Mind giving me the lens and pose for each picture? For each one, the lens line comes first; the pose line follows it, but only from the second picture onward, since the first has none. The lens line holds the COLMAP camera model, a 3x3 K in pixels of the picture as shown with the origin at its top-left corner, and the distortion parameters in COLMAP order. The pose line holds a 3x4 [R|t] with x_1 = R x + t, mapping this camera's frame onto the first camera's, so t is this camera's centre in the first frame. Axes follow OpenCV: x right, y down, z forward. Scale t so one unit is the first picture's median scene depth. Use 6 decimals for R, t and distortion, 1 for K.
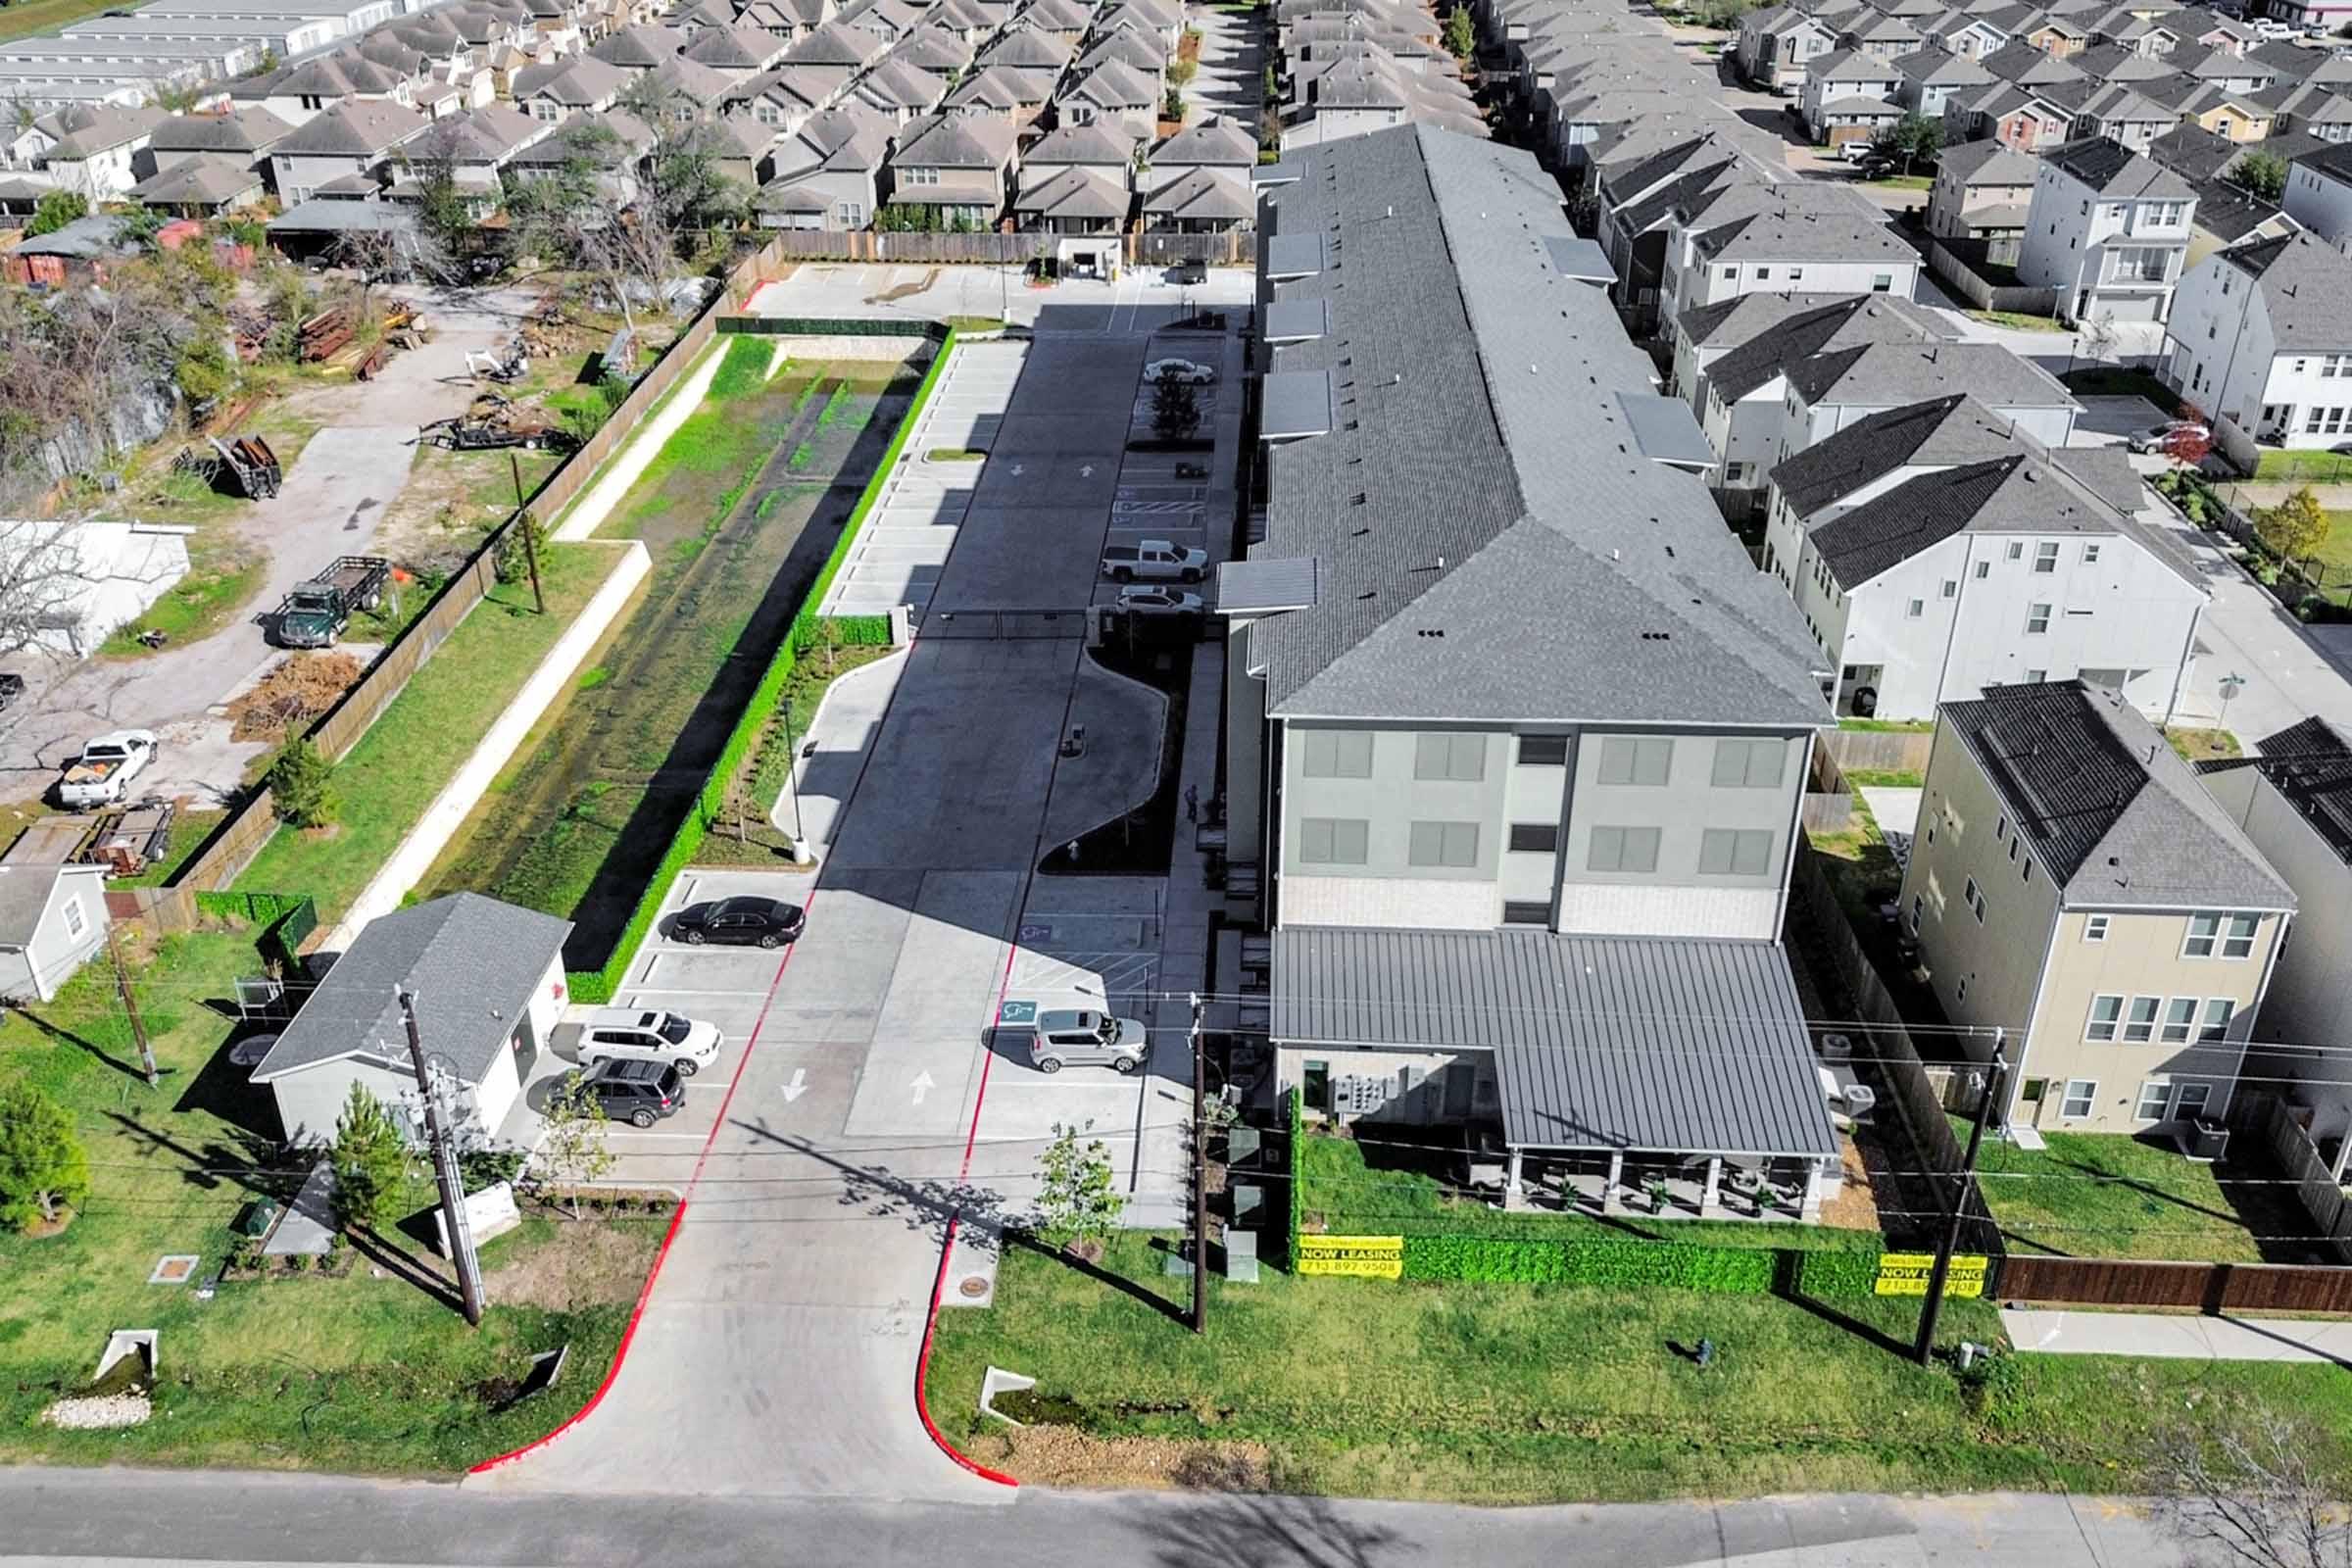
lens RADIAL K [[1965.9, 0, 1184.6], [0, 1965.9, 797.6], [0, 0, 1]] dist [0.064279, -0.058328]
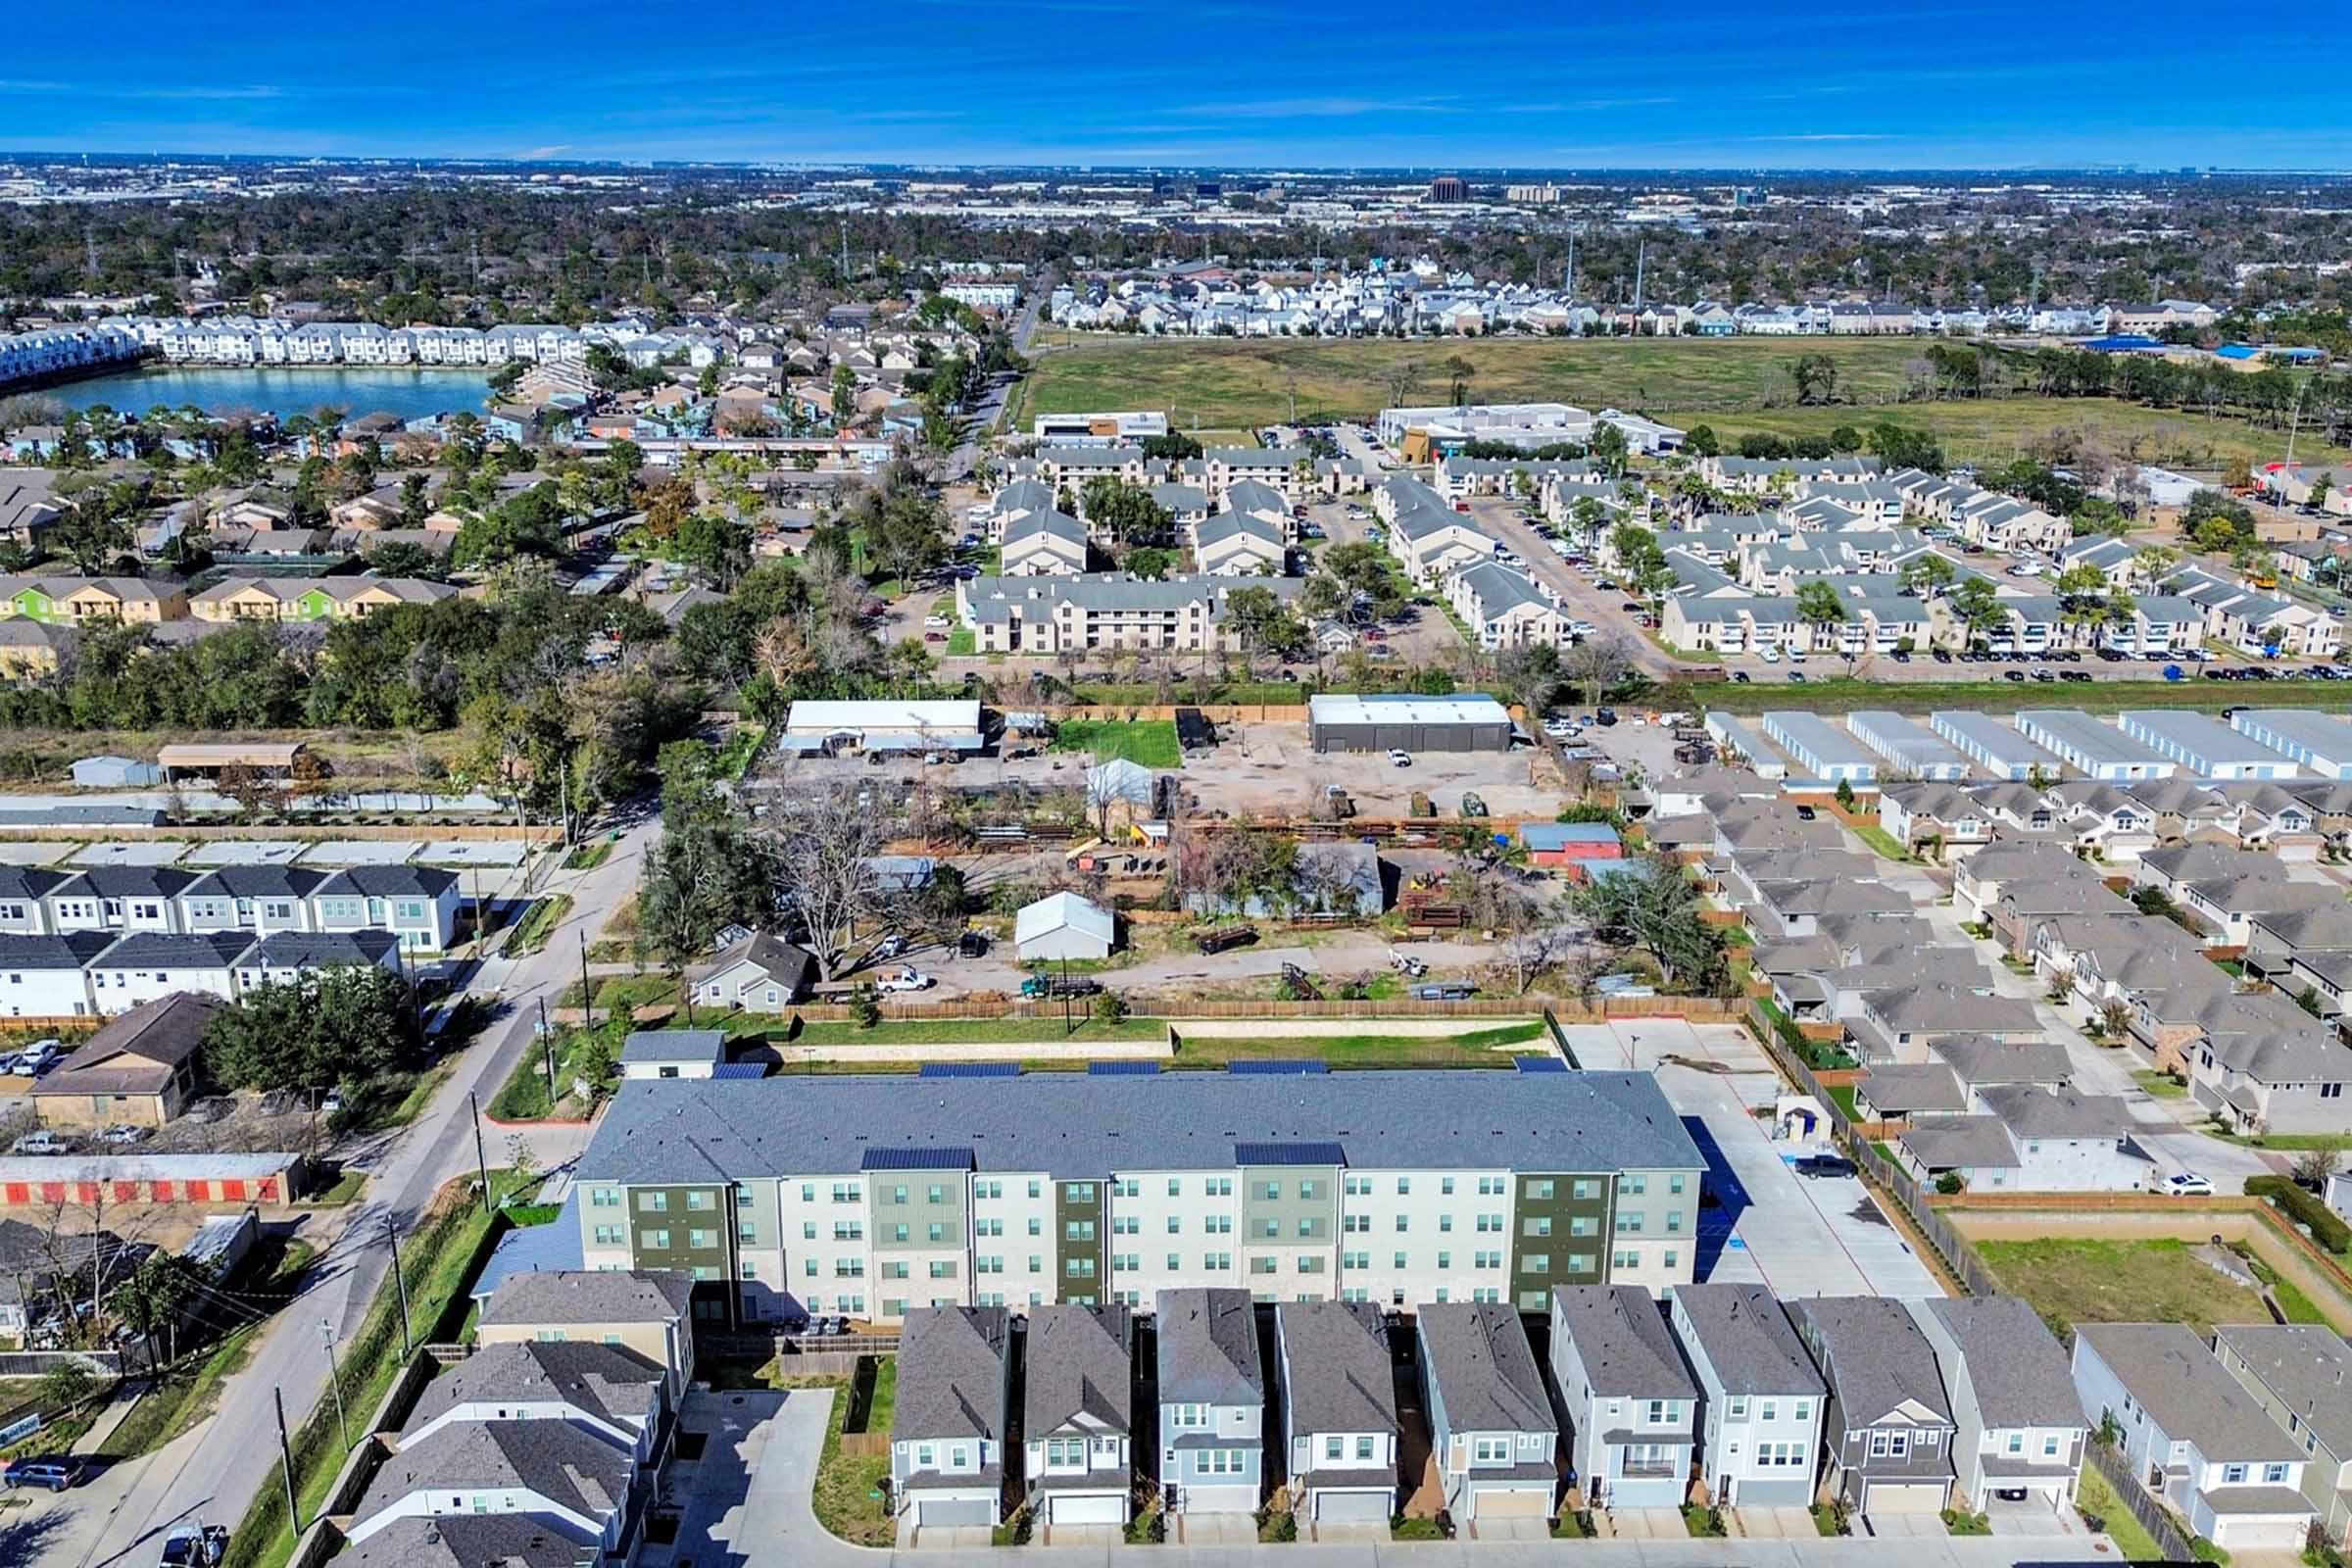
lens RADIAL K [[2001.8, 0, 1176.0], [0, 2001.8, 784.0], [0, 0, 1]] dist [0.118482, -0.146263]
pose [[0.055381, 0.298085, -0.952931, 1.530149], [-0.487612, 0.840920, 0.234709, -0.825205], [0.871302, 0.451662, 0.191921, 0.568559]]
